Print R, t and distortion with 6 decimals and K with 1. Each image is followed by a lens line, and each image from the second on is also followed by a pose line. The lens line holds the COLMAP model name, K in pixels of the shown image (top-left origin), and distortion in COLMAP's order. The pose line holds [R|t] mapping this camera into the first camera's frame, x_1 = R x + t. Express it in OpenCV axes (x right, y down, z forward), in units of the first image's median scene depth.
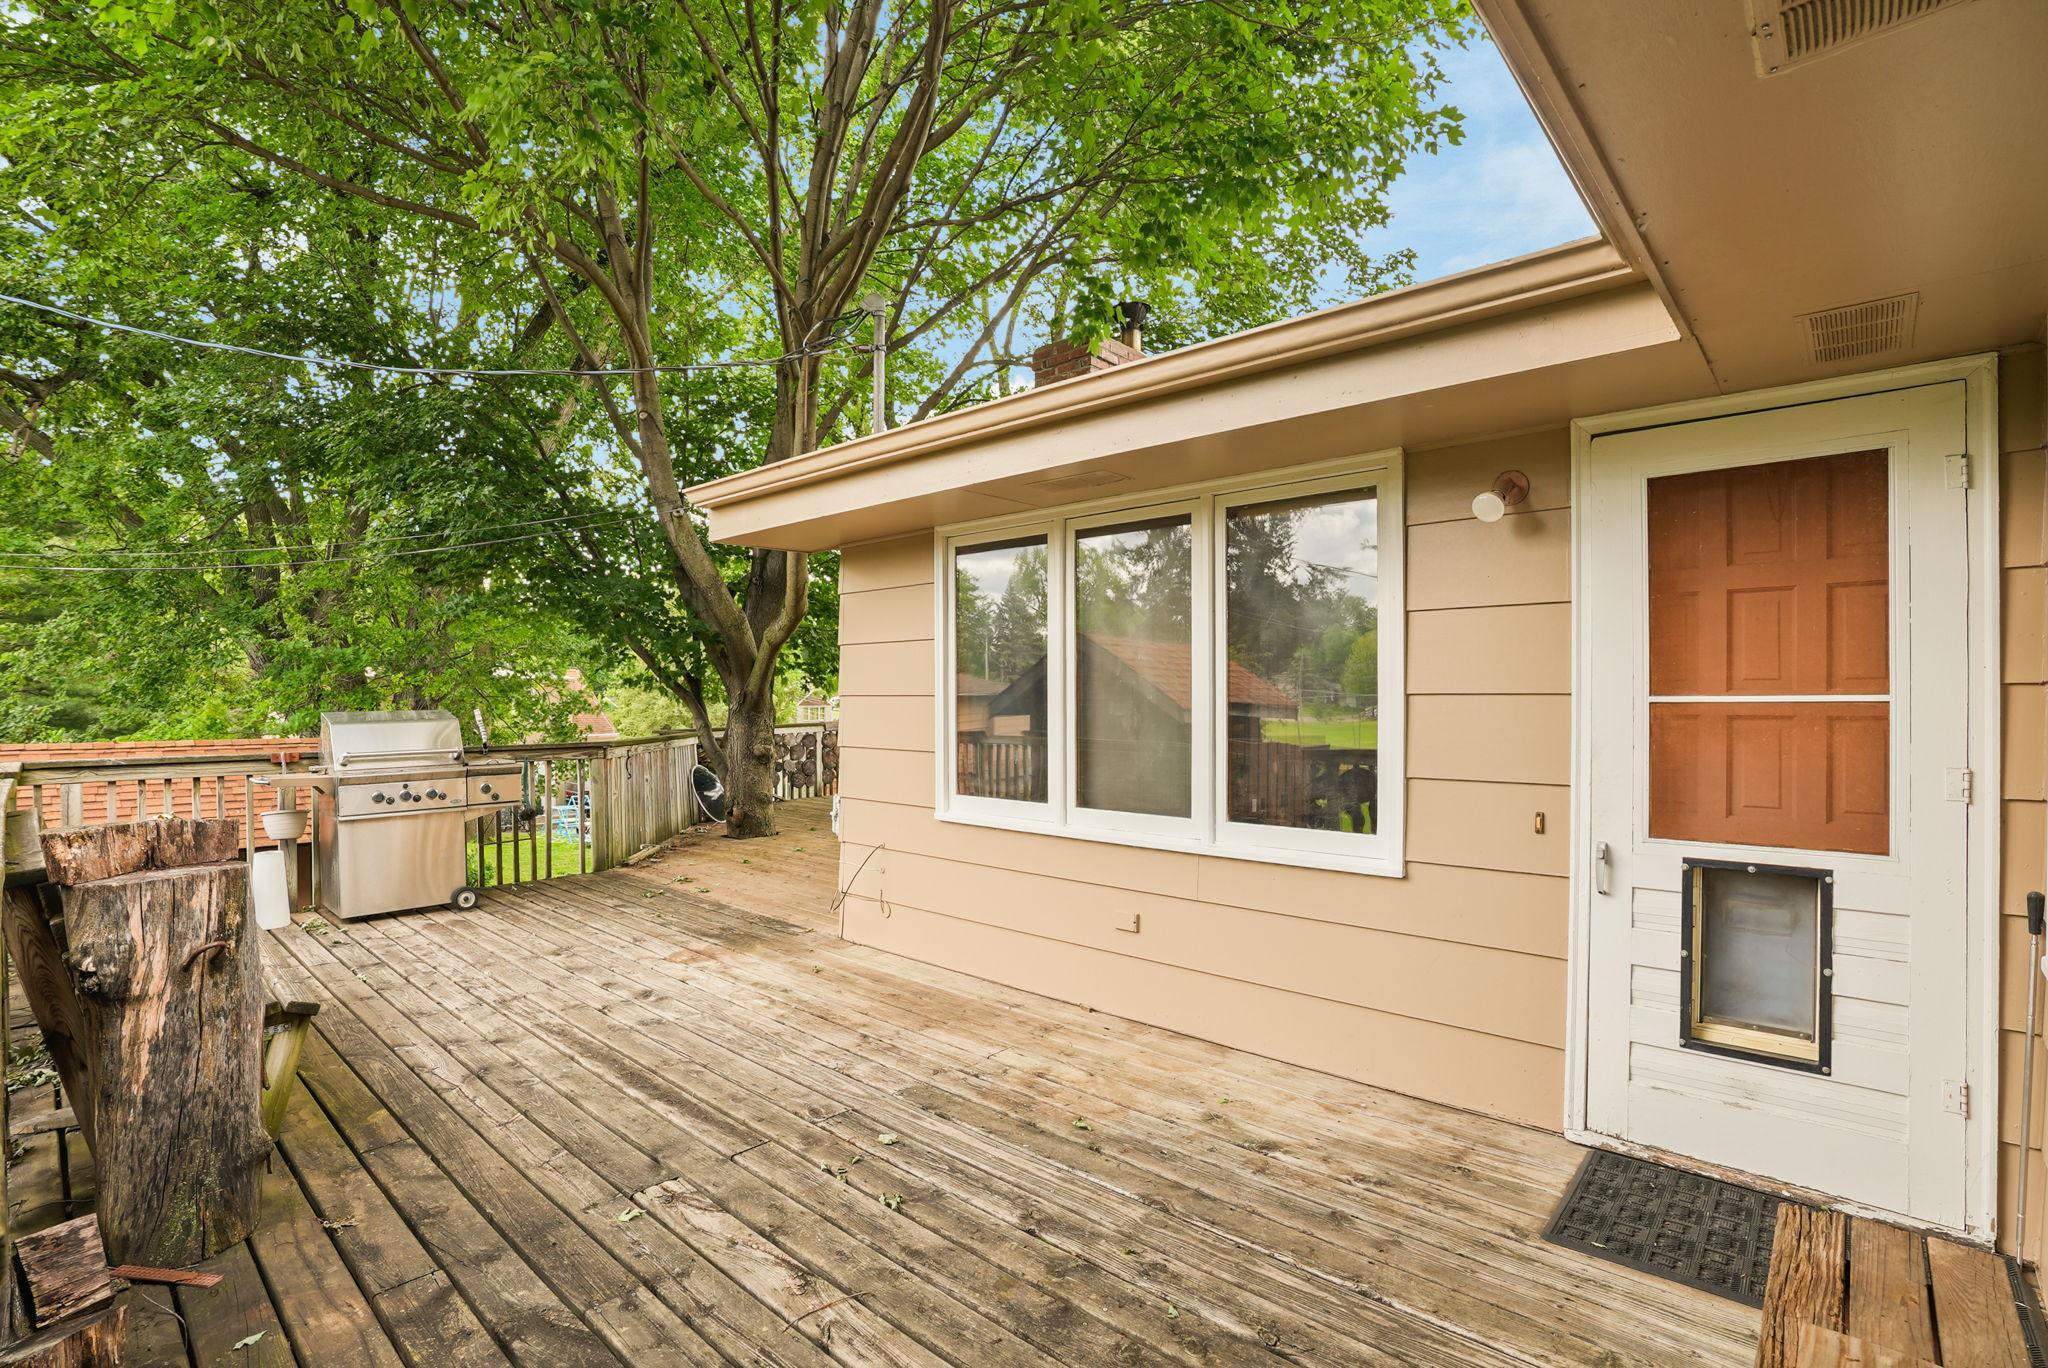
lens RADIAL K [[946.8, 0, 1024.0], [0, 946.8, 684.0], [0, 0, 1]] dist [0.000254, 0.000016]
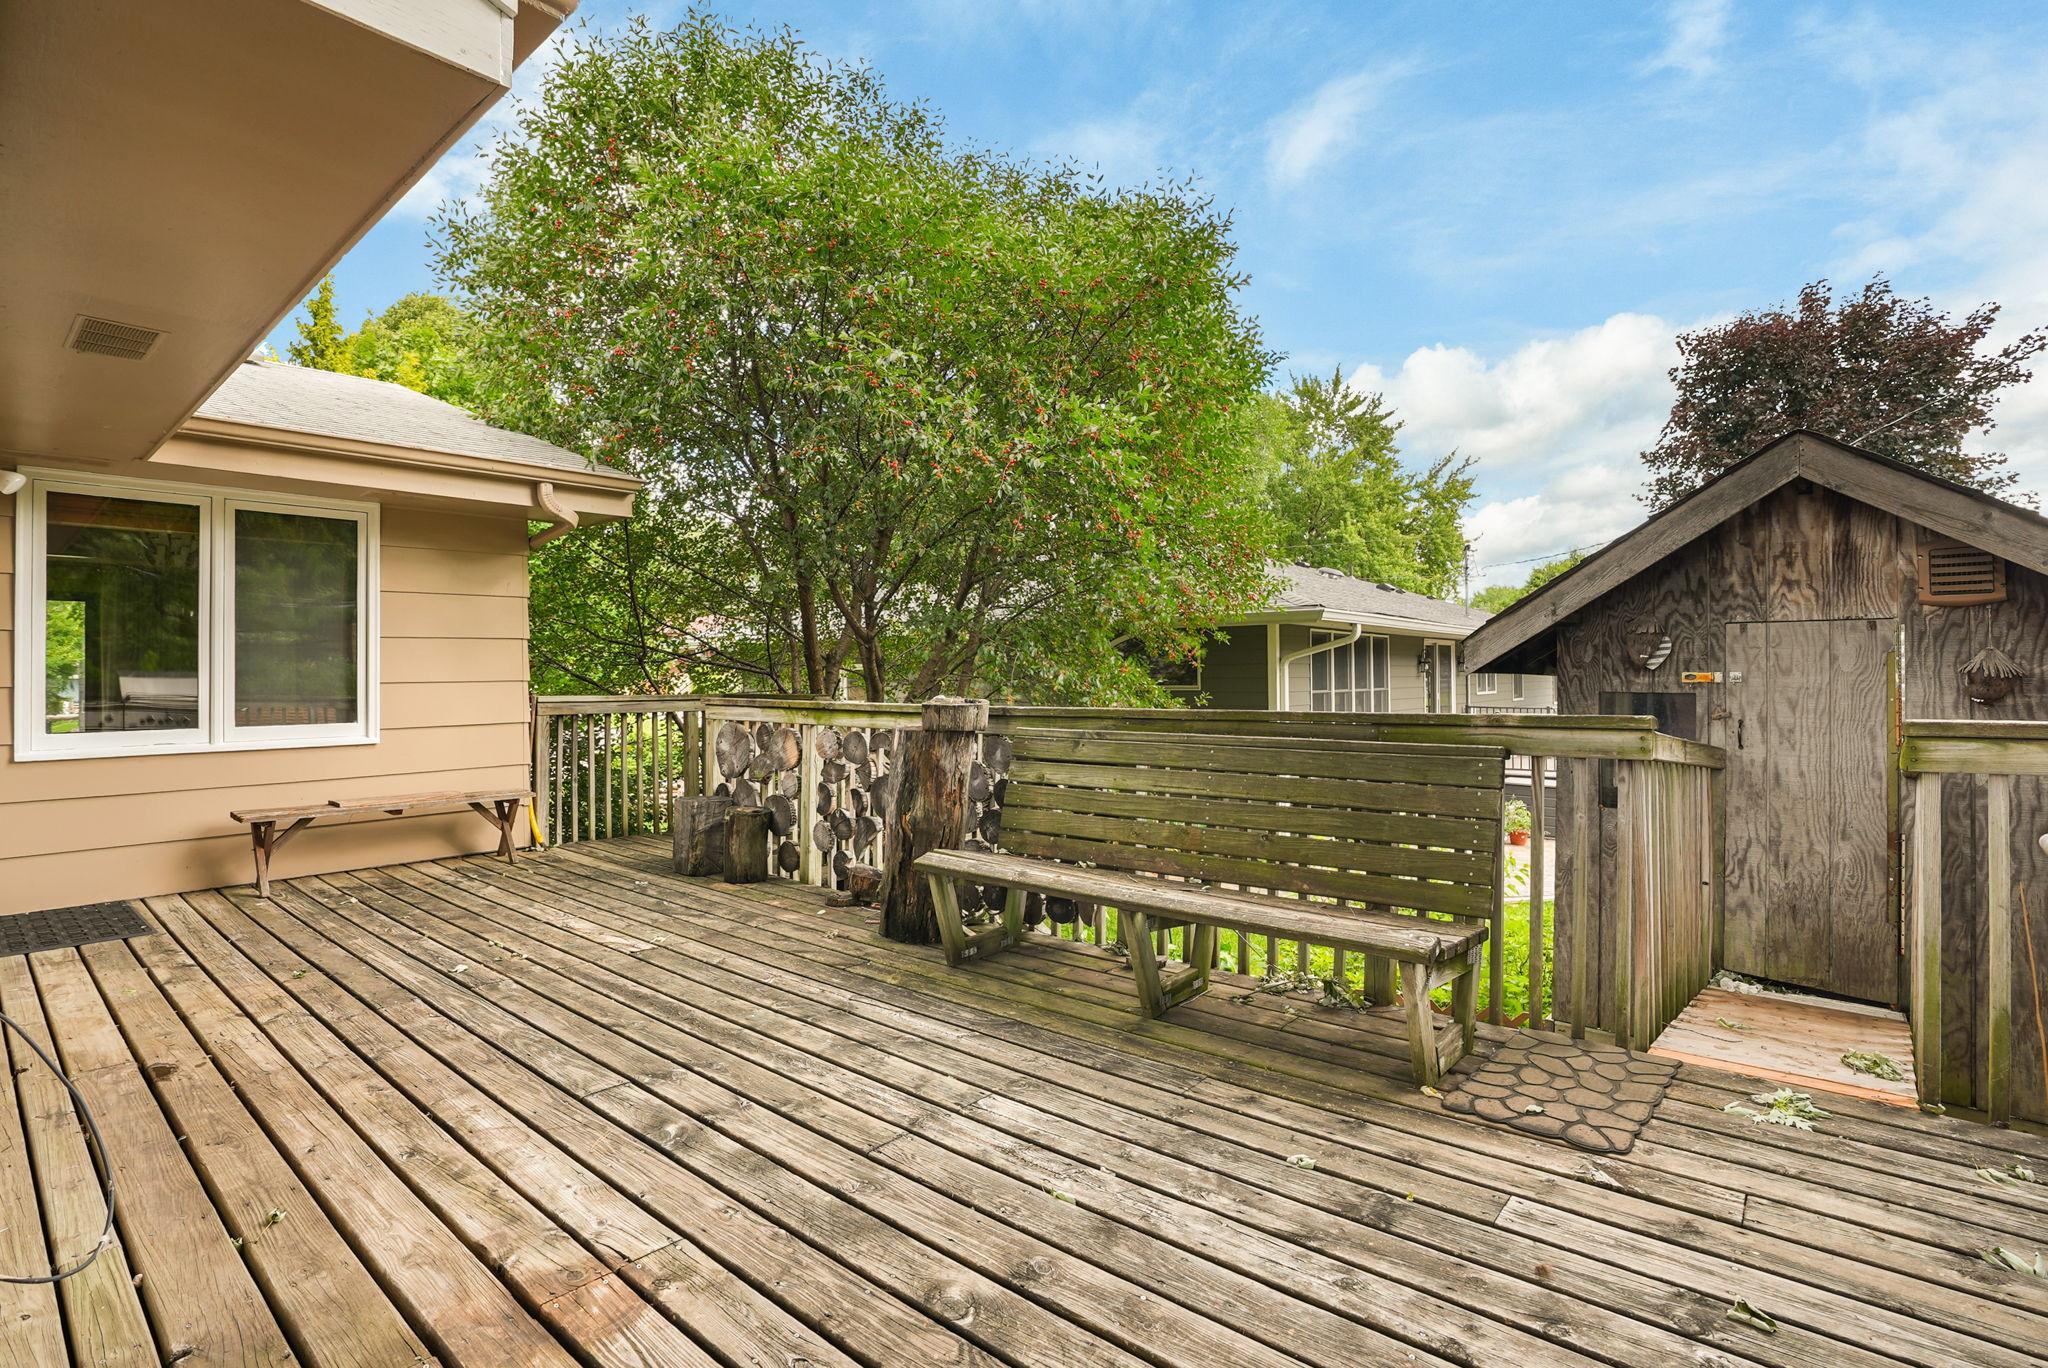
lens RADIAL K [[946.8, 0, 1024.0], [0, 946.8, 684.0], [0, 0, 1]] dist [0.000254, 0.000016]
pose [[-0.999238, 0.017773, -0.034747, -0.664739], [0.017897, 0.999834, -0.003277, 0.085261], [0.034683, -0.003896, -0.999391, 1.775074]]
